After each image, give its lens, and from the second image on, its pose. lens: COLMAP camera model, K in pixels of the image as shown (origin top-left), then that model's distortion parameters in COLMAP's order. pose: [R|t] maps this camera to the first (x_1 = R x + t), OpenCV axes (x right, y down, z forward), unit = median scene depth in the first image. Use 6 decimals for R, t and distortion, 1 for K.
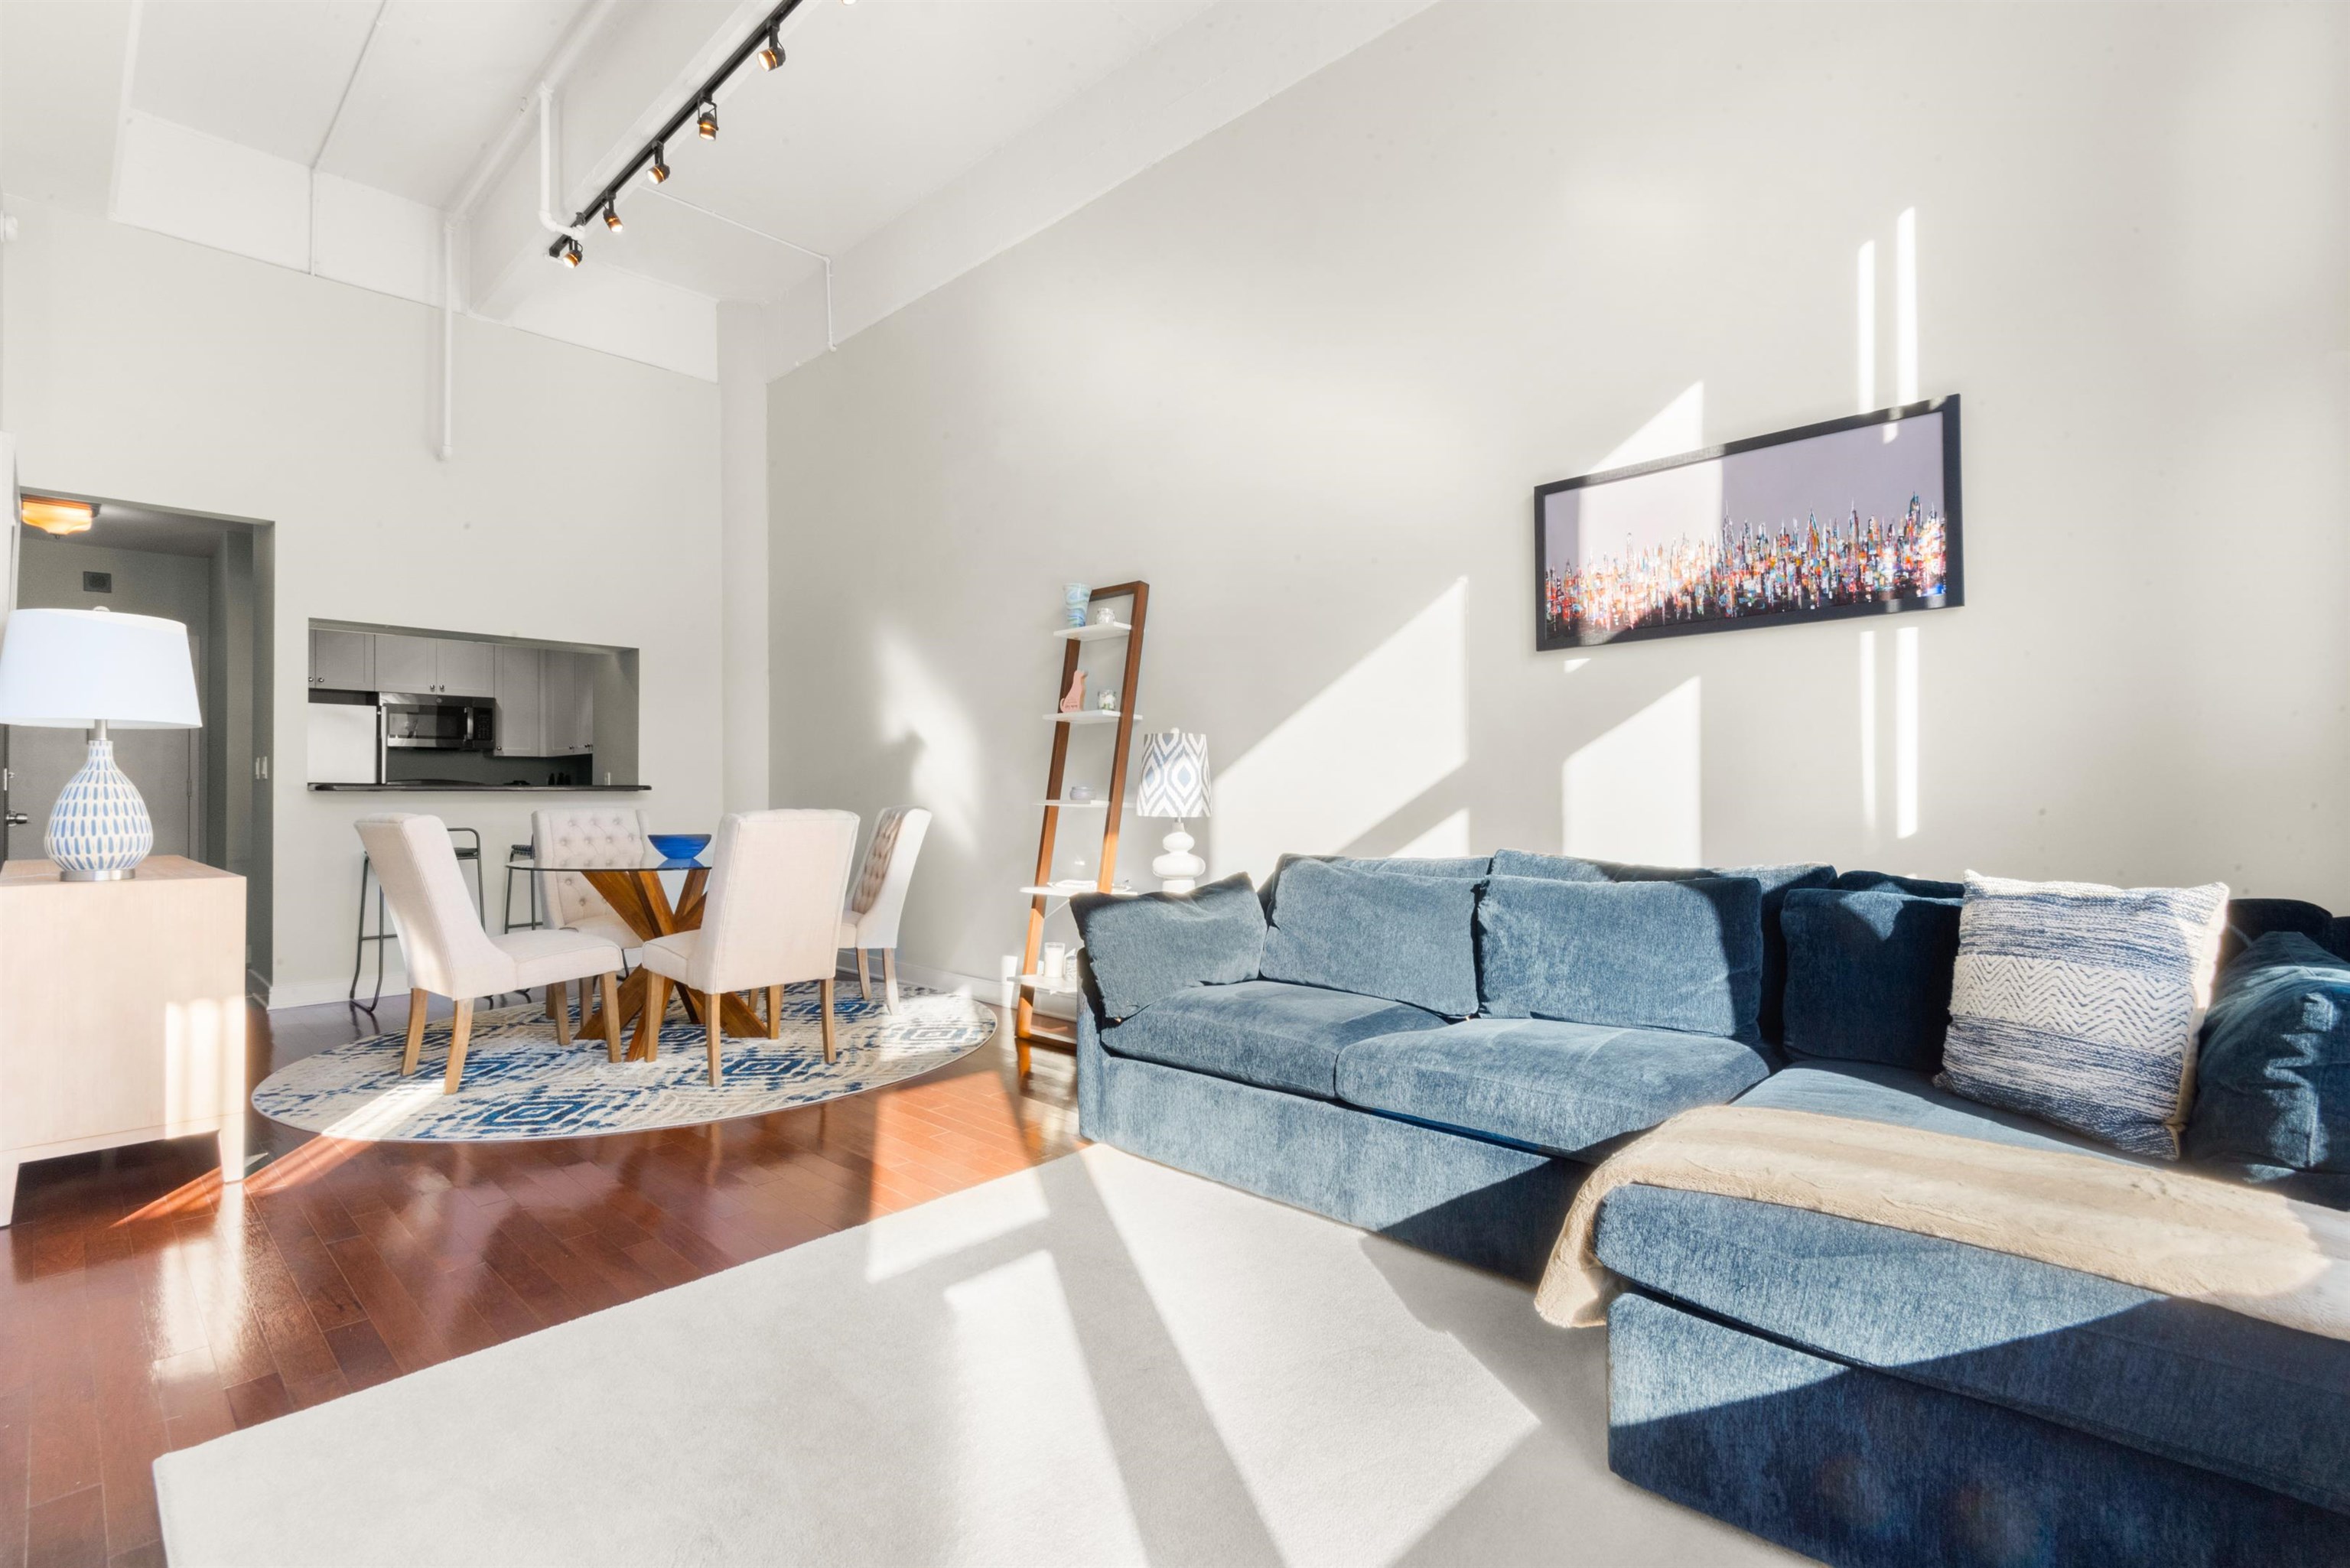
lens RADIAL K [[1067.7, 0, 1187.5], [0, 1067.7, 781.5], [0, 0, 1]] dist [0.030919, -0.023029]
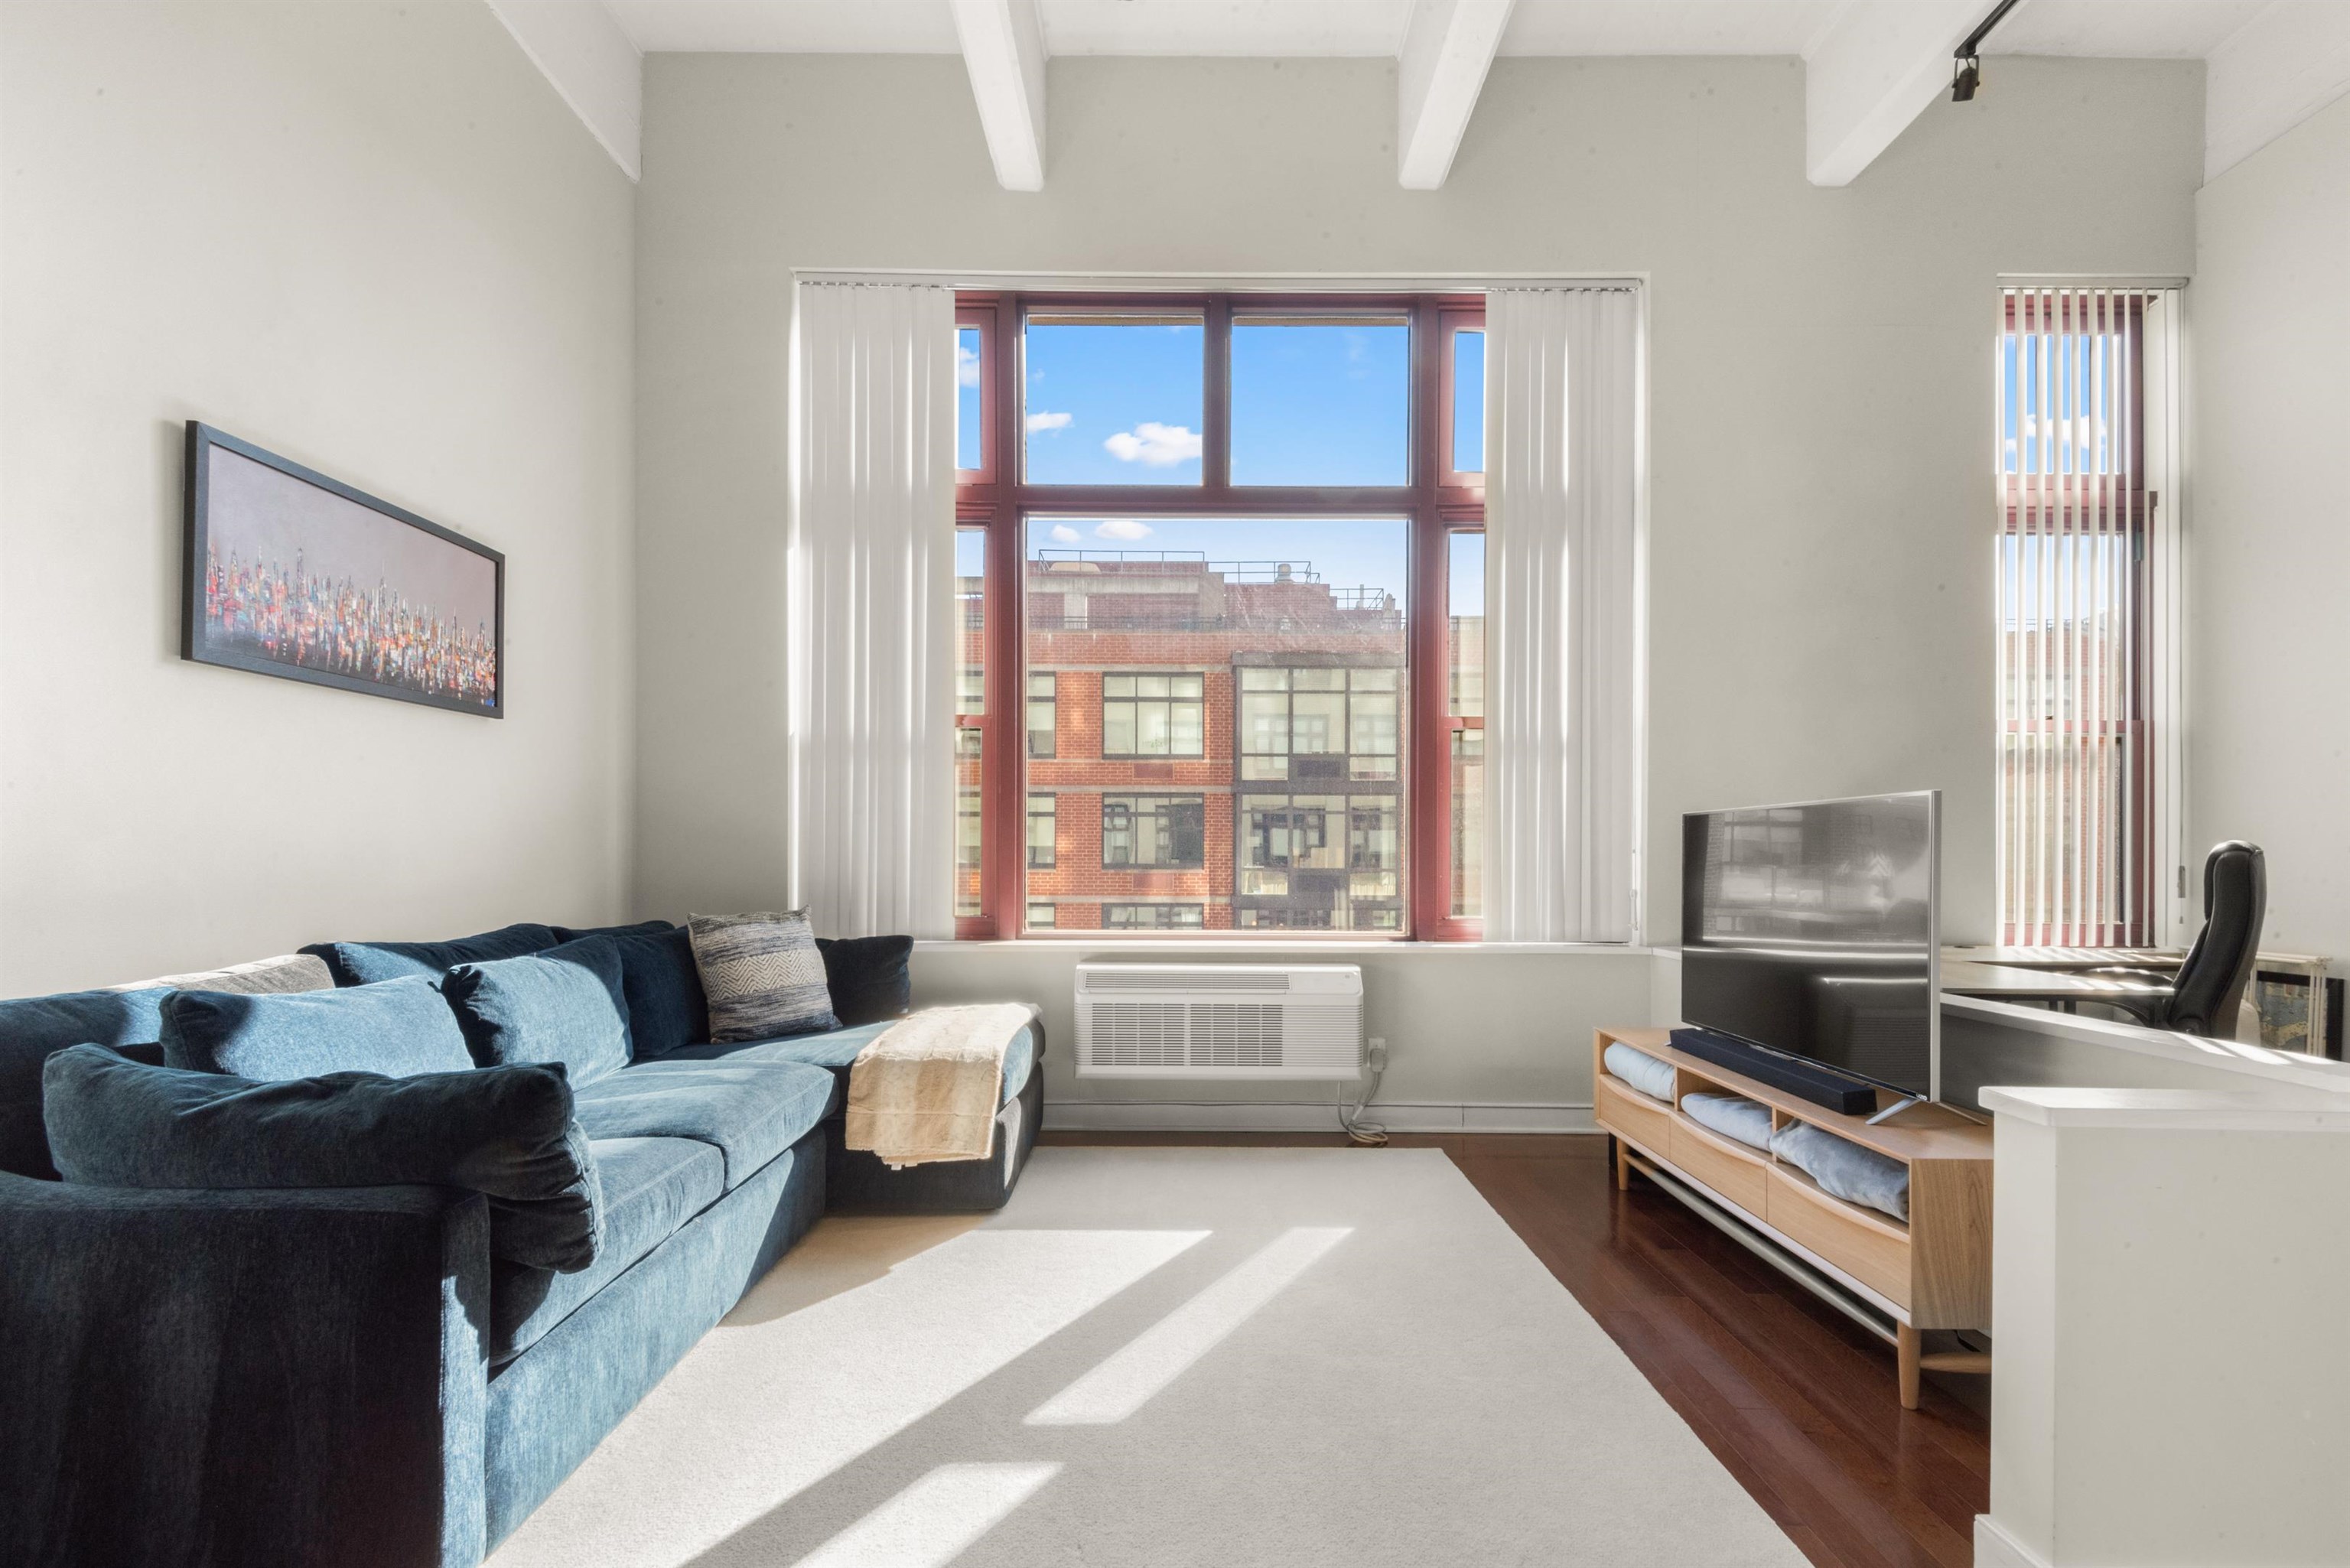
lens RADIAL K [[1088.0, 0, 1190.2], [0, 1088.0, 839.2], [0, 0, 1]] dist [0.035865, -0.023086]
pose [[-0.692721, 0.011672, 0.721111, -0.699288], [-0.010967, 0.999583, -0.026715, 0.005476], [-0.721122, -0.026414, -0.692304, 1.149449]]
